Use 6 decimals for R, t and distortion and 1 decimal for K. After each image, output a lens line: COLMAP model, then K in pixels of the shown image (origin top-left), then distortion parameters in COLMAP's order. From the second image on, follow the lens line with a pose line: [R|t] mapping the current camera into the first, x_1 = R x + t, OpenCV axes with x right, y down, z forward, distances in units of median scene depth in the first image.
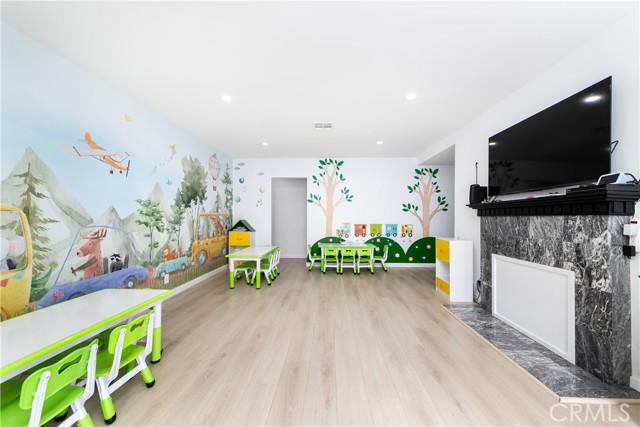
lens RADIAL K [[236.4, 0, 320.0], [0, 236.4, 213.5], [0, 0, 1]] dist [0.001787, 0.000199]
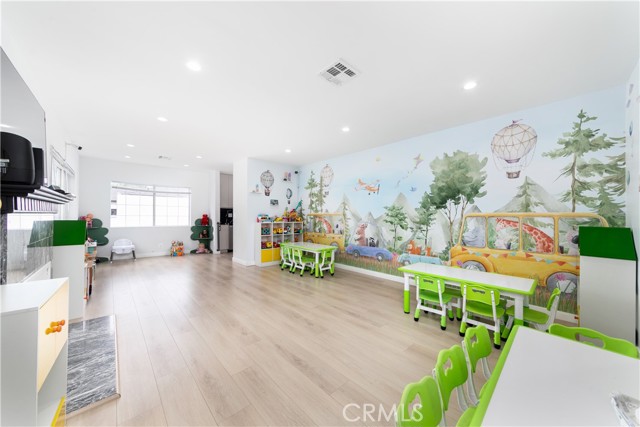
lens RADIAL K [[224.6, 0, 320.0], [0, 224.6, 213.5], [0, 0, 1]] dist [-0.001530, 0.000011]
pose [[-0.709635, -0.020215, -0.704280, 0.556927], [-0.002167, 0.999646, -0.026509, 0.025930], [0.704566, -0.017285, -0.709427, 1.649927]]
